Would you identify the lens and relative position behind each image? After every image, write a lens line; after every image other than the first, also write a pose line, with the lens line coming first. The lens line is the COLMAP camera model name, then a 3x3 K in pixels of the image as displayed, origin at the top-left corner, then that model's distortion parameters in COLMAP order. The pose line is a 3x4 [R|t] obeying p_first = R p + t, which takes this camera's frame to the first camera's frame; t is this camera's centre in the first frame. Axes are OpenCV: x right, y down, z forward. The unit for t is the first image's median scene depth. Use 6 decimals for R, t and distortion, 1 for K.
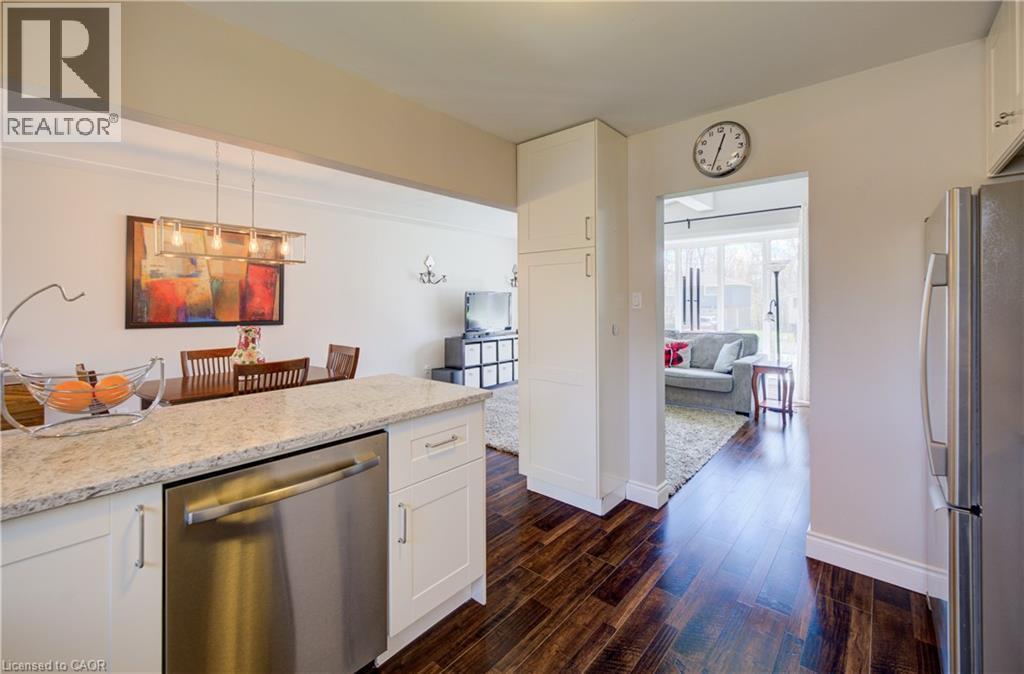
lens RADIAL K [[418.5, 0, 539.1], [0, 418.5, 300.6], [0, 0, 1]] dist [0.000397, 0.001059]
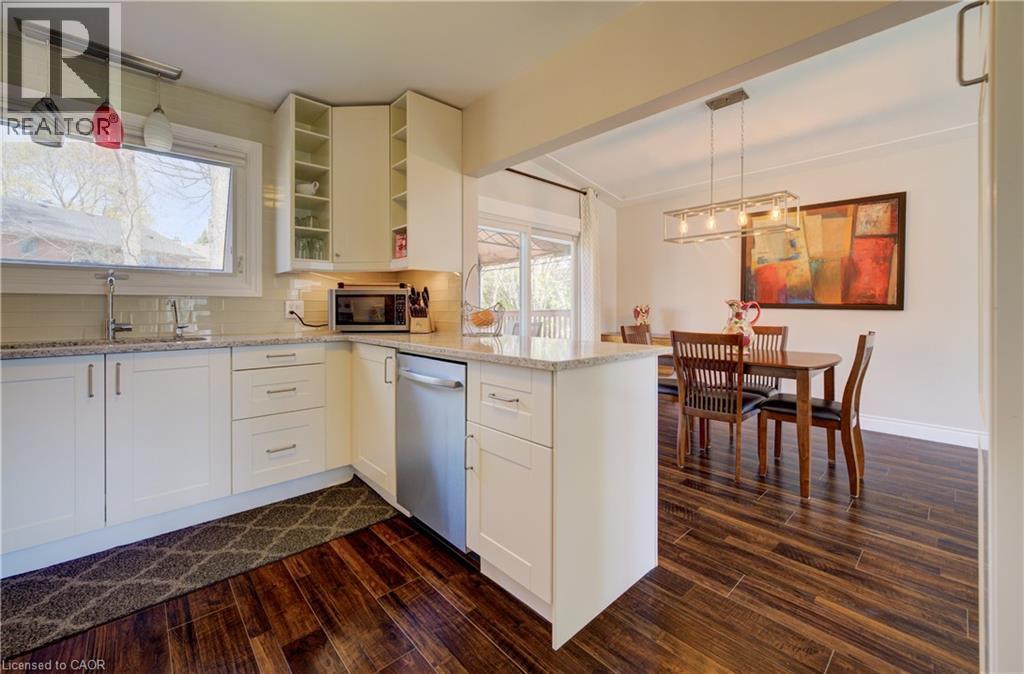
lens RADIAL K [[418.5, 0, 515.3], [0, 418.5, 307.7], [0, 0, 1]] dist [0.000397, 0.001059]
pose [[-0.139097, 0.001946, -0.990277, 0.277257], [0.005320, 0.999985, 0.001217, 0.056105], [0.990264, -0.005099, -0.139105, 0.473023]]
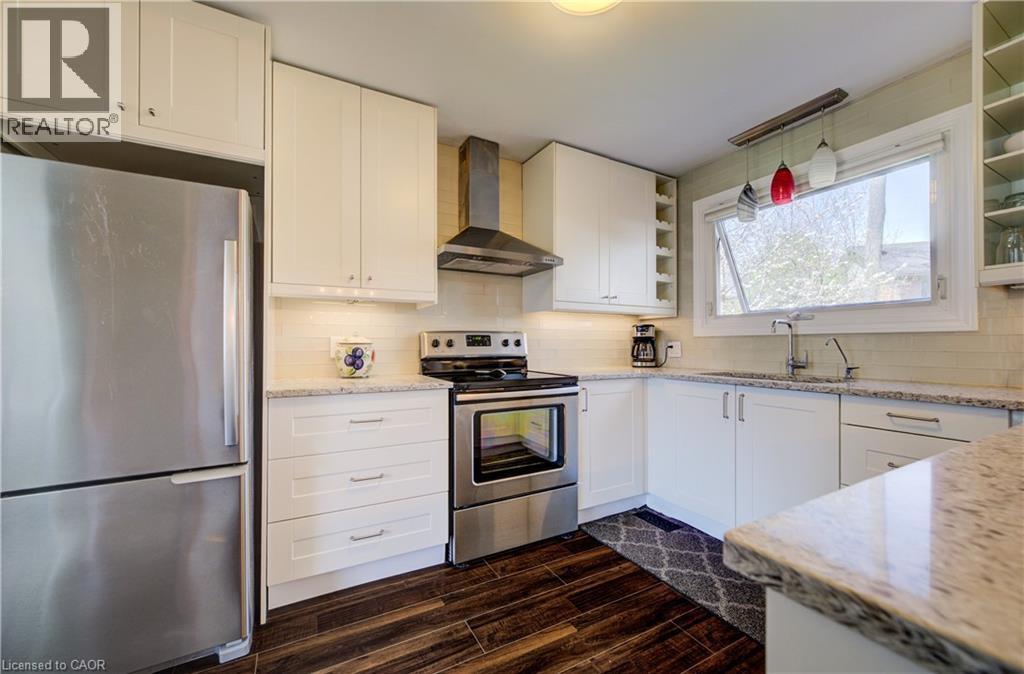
lens RADIAL K [[406.0, 0, 514.6], [0, 406.0, 340.8], [0, 0, 1]] dist [0.003434, 0.000012]
pose [[-0.925219, 0.005116, 0.379399, -0.050001], [0.000050, 0.999911, -0.013361, 0.054103], [-0.379434, -0.012343, -0.925137, 0.570696]]
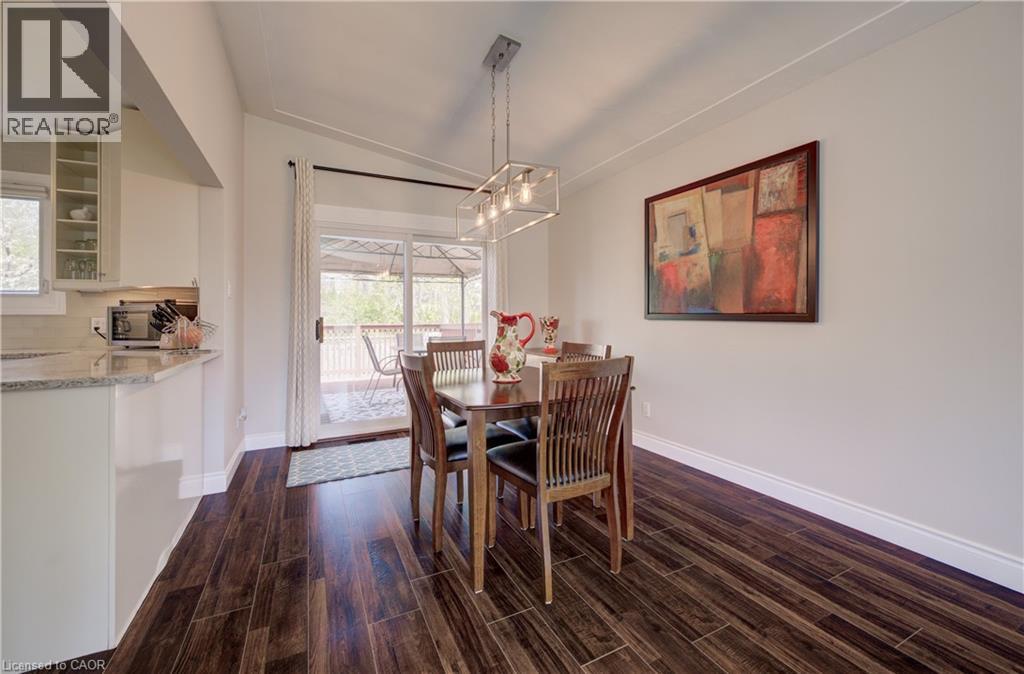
lens RADIAL K [[418.5, 0, 514.4], [0, 418.5, 314.0], [0, 0, 1]] dist [0.000397, 0.001059]
pose [[-0.429287, -0.005408, -0.903152, -0.010997], [0.014665, 0.999808, -0.012958, 0.057235], [0.903049, -0.018808, -0.429125, 1.032045]]
